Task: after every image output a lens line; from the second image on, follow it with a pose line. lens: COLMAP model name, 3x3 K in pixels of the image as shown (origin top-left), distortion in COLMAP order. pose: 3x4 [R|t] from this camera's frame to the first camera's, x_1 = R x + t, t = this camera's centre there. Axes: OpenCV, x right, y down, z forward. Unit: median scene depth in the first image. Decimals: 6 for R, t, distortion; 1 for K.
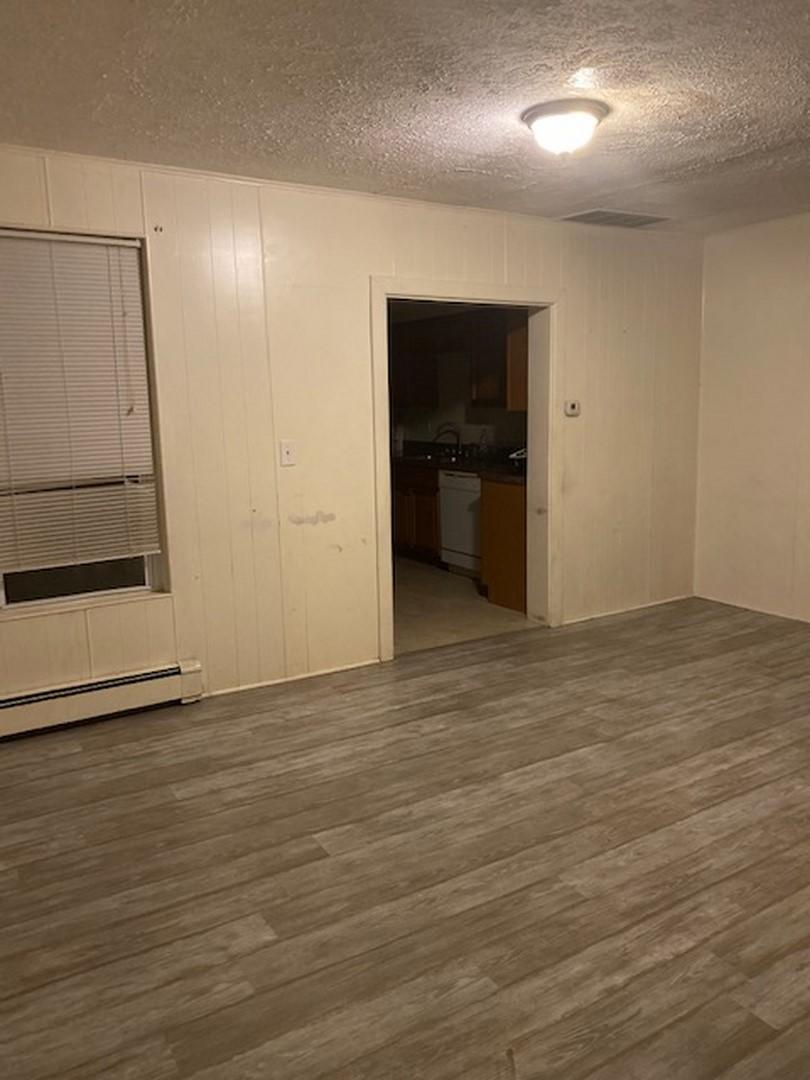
lens RADIAL K [[816.8, 0, 403.2], [0, 816.8, 539.4], [0, 0, 1]] dist [0.005198, -0.021565]
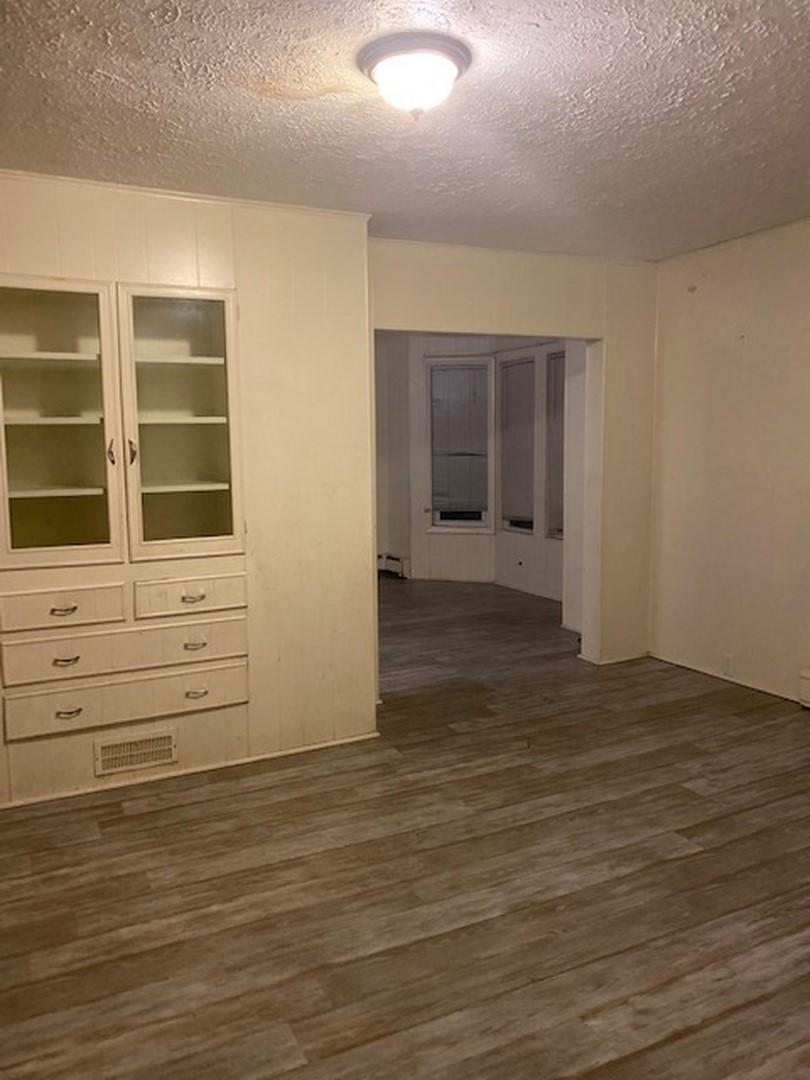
lens RADIAL K [[816.8, 0, 405.5], [0, 816.8, 544.6], [0, 0, 1]] dist [0.005198, -0.021565]
pose [[-0.994197, 0.022102, 0.105283, 0.135875], [0.052448, 0.954062, 0.294981, -0.304158], [-0.093927, 0.298791, -0.949685, 1.801437]]
